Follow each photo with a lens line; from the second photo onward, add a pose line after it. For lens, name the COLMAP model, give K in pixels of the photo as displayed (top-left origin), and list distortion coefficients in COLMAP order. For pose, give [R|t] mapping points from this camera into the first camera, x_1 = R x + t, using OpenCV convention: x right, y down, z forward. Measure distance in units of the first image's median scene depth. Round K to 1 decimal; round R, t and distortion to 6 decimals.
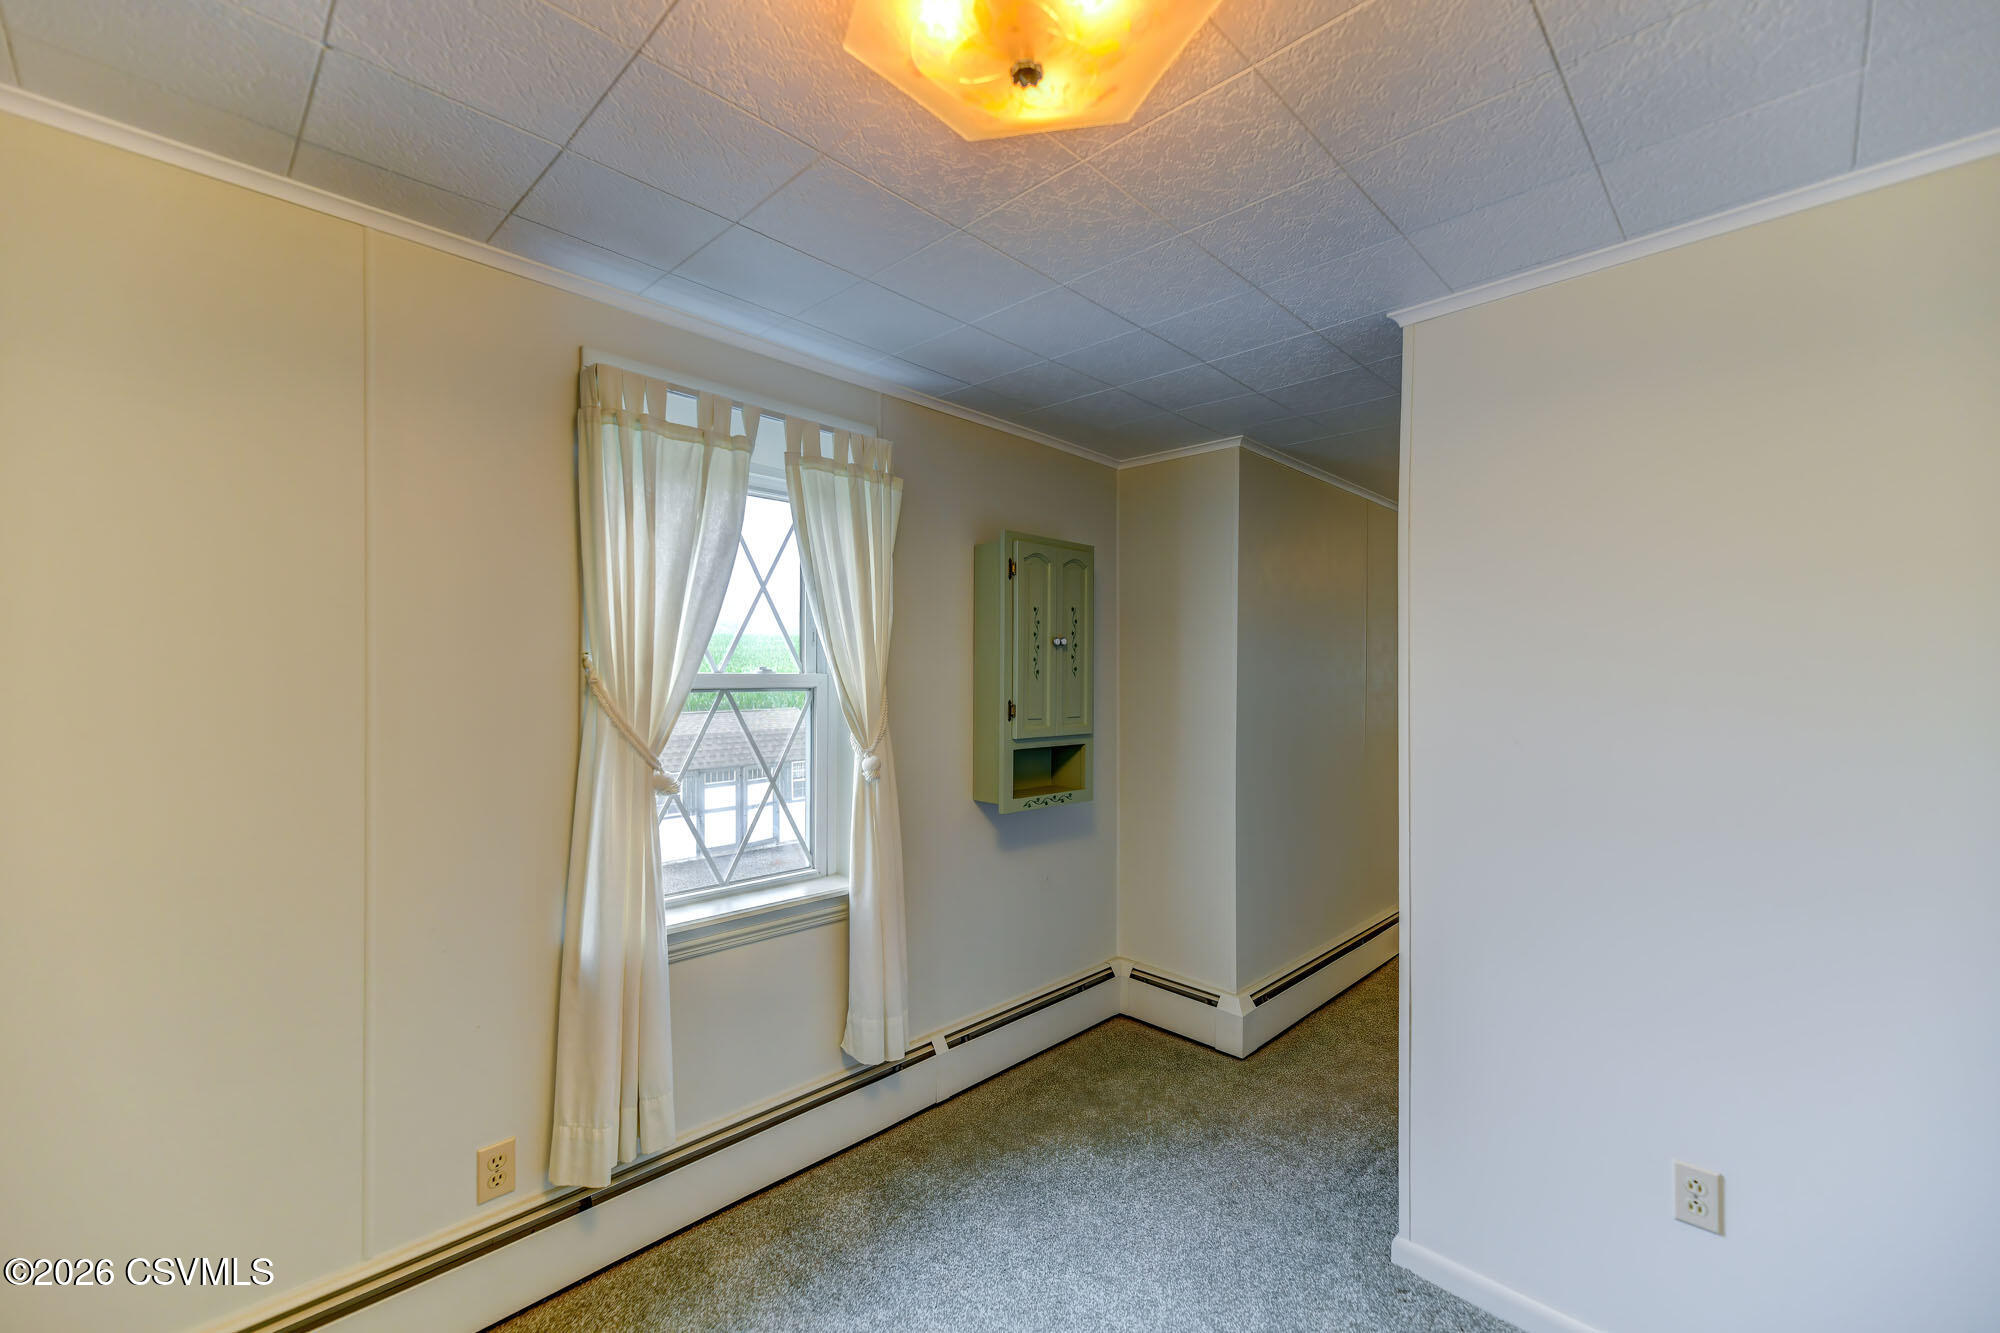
lens RADIAL K [[801.1, 0, 1007.6], [0, 801.1, 661.1], [0, 0, 1]] dist [0.015641, -0.005109]
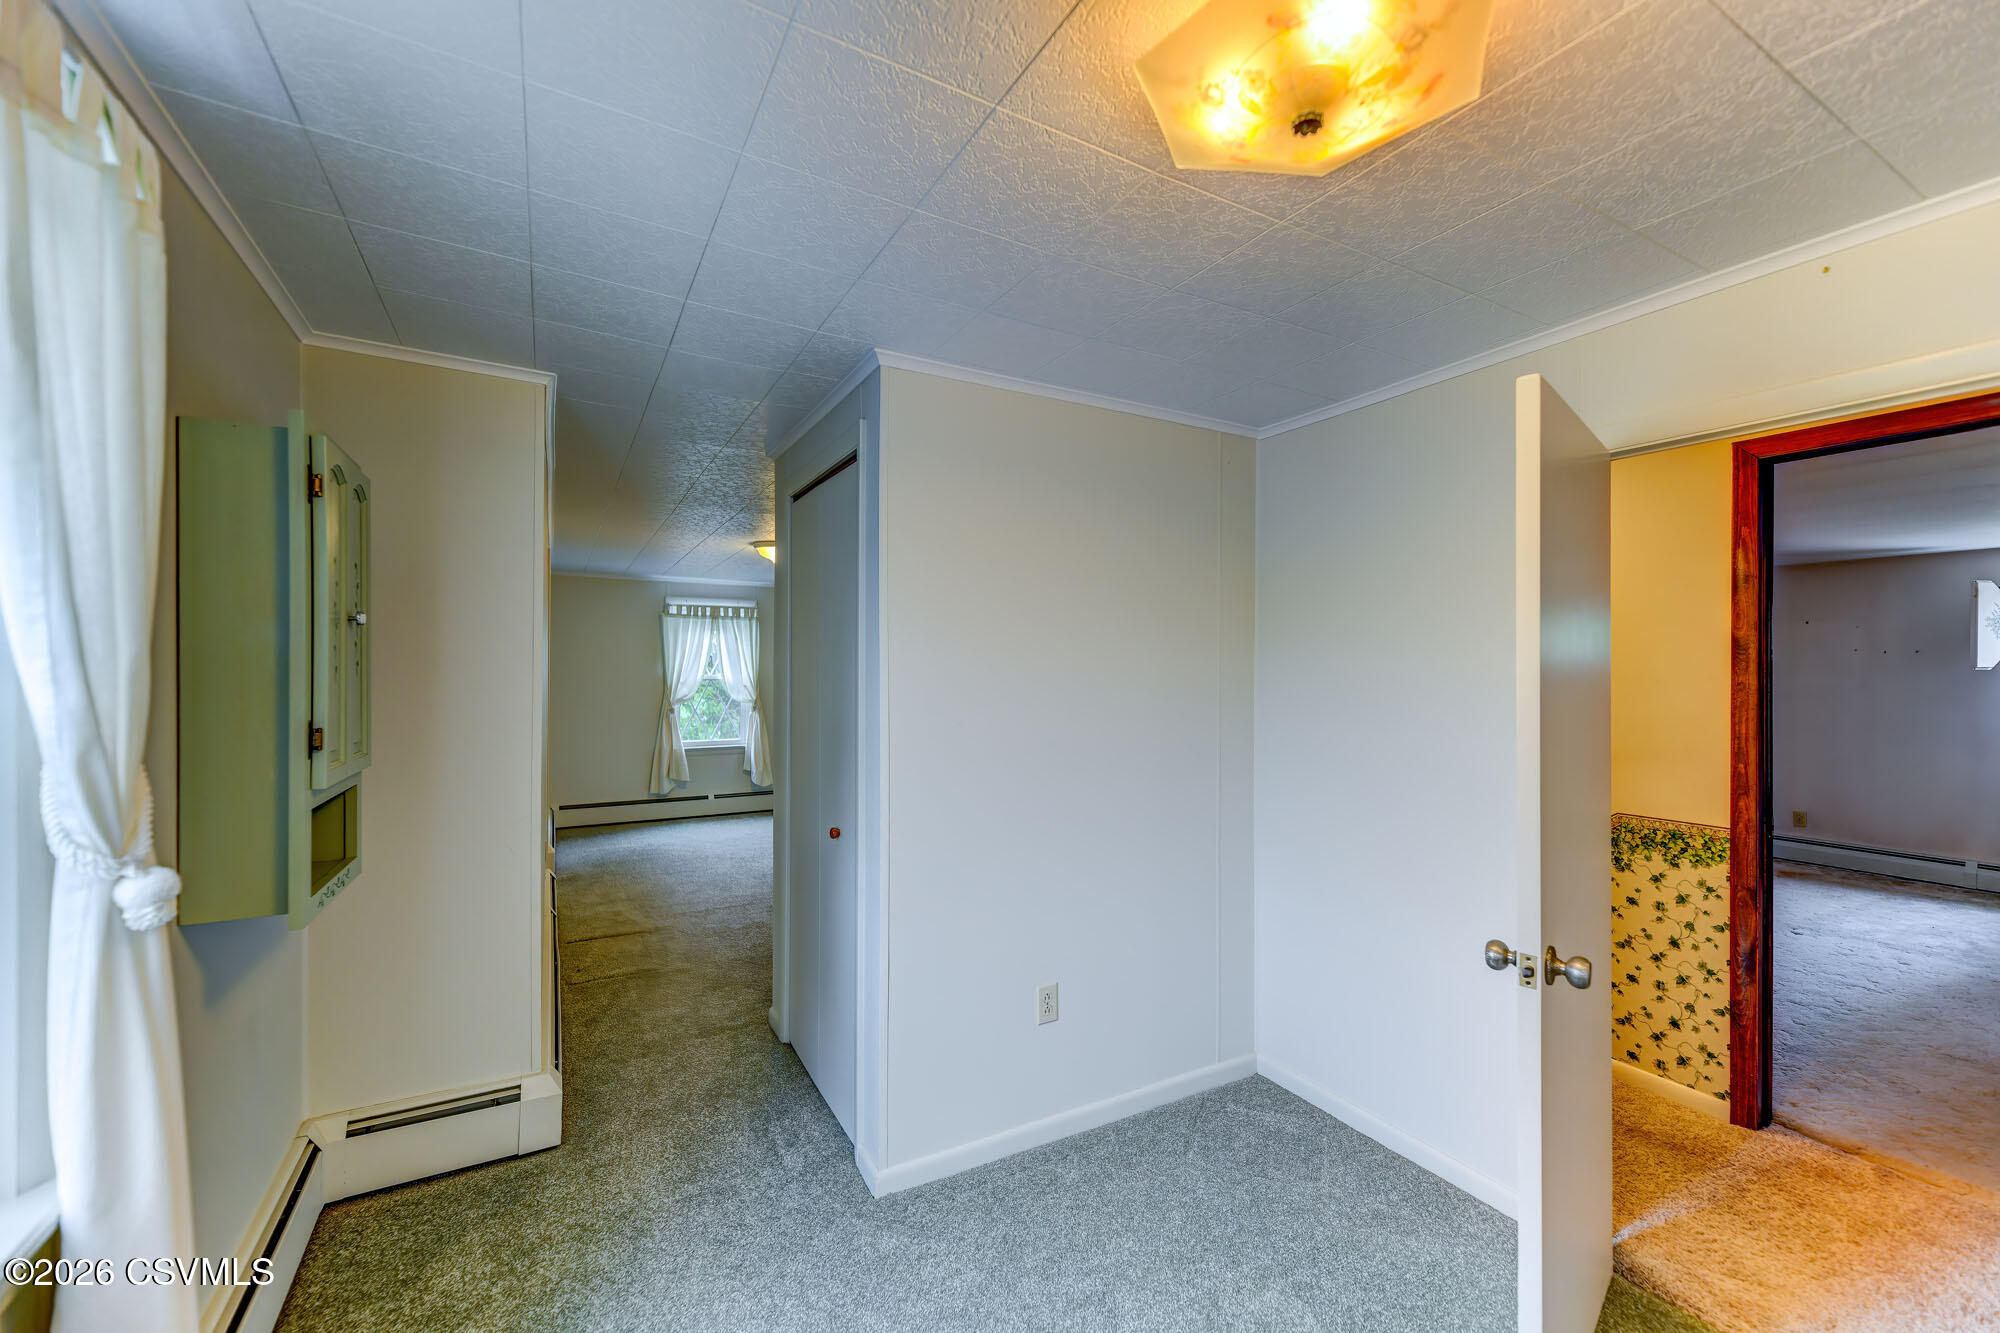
lens RADIAL K [[801.1, 0, 1007.6], [0, 801.1, 661.1], [0, 0, 1]] dist [0.015641, -0.005109]
pose [[0.293125, 0.001010, 0.956074, -0.395607], [-0.015690, 0.999870, 0.003755, -0.001692], [-0.955945, -0.016102, 0.293103, 0.382577]]
